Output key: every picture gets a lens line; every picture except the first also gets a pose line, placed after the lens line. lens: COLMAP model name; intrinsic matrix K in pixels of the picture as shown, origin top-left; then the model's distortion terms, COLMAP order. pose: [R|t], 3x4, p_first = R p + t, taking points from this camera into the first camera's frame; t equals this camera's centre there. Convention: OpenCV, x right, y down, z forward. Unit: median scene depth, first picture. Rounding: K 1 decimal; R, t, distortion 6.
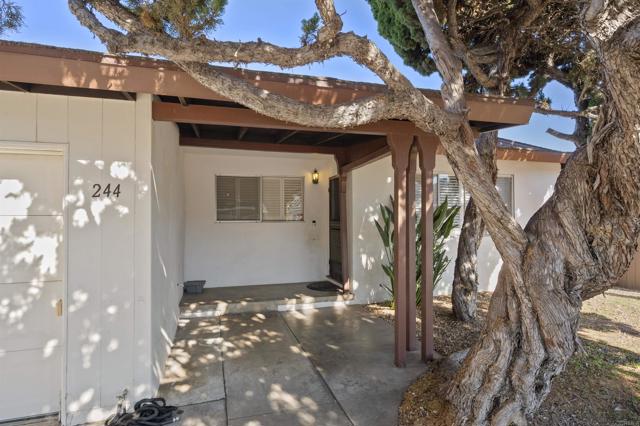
lens RADIAL K [[353.5, 0, 322.9], [0, 353.5, 215.8], [0, 0, 1]] dist [-0.000411, 0.000054]
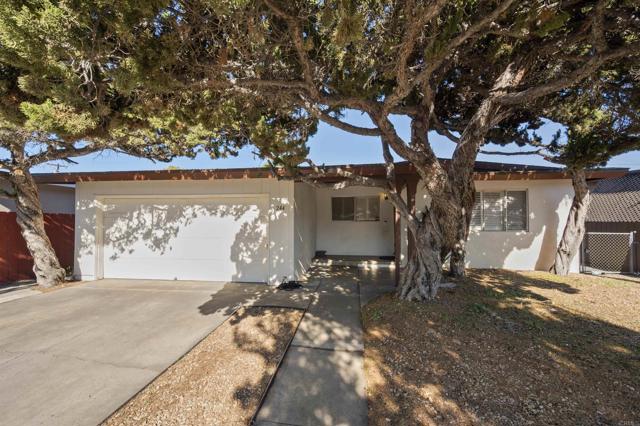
lens RADIAL K [[273.1, 0, 318.3], [0, 273.1, 217.9], [0, 0, 1]] dist [-0.000407, 0.000843]
pose [[0.904902, -0.001834, -0.425617, 0.335677], [-0.001718, 0.999967, -0.007961, 0.014593], [0.425617, 0.007935, 0.904868, -0.482848]]
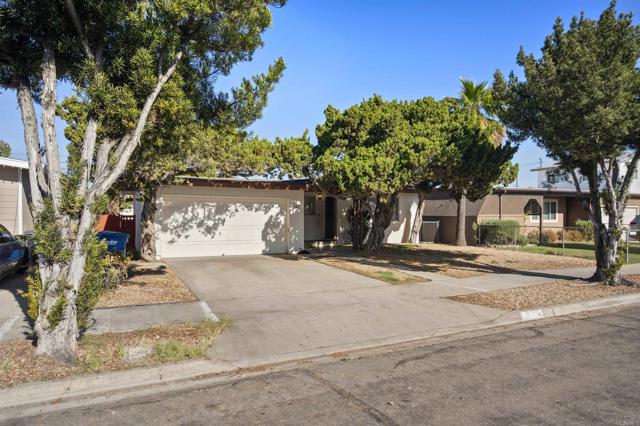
lens RADIAL K [[406.0, 0, 318.0], [0, 406.0, 213.3], [0, 0, 1]] dist [-0.001243, 0.000031]
pose [[0.989779, 0.009908, 0.142263, -0.577630], [-0.009645, 0.999950, -0.002538, 0.014888], [-0.142281, 0.001140, 0.989826, -2.389136]]
